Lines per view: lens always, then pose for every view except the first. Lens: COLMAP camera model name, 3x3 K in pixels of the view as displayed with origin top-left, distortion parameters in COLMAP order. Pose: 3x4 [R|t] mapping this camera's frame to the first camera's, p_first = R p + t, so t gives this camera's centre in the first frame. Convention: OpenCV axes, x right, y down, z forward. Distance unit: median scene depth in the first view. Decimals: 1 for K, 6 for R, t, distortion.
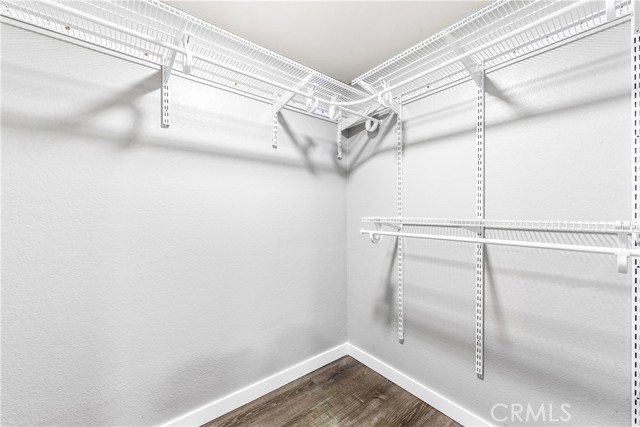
lens RADIAL K [[252.7, 0, 319.6], [0, 252.7, 211.1], [0, 0, 1]] dist [-0.001095, -0.000109]
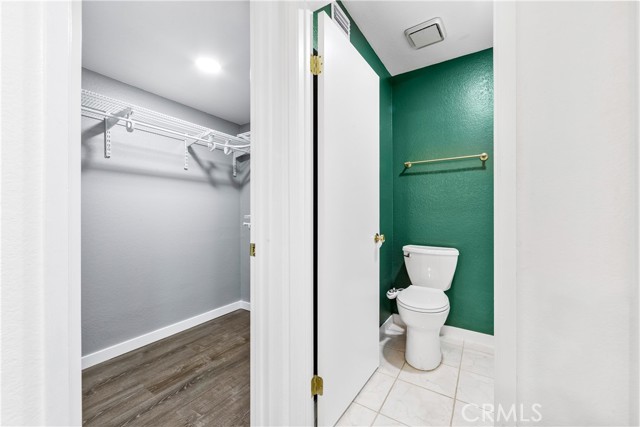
lens RADIAL K [[255.8, 0, 320.6], [0, 255.8, 215.1], [0, 0, 1]] dist [-0.001273, -0.000357]
pose [[0.950181, -0.002156, 0.311690, 0.107330], [-0.001668, 0.999927, 0.012002, -0.000804], [-0.311693, -0.011924, 0.950108, -0.691356]]
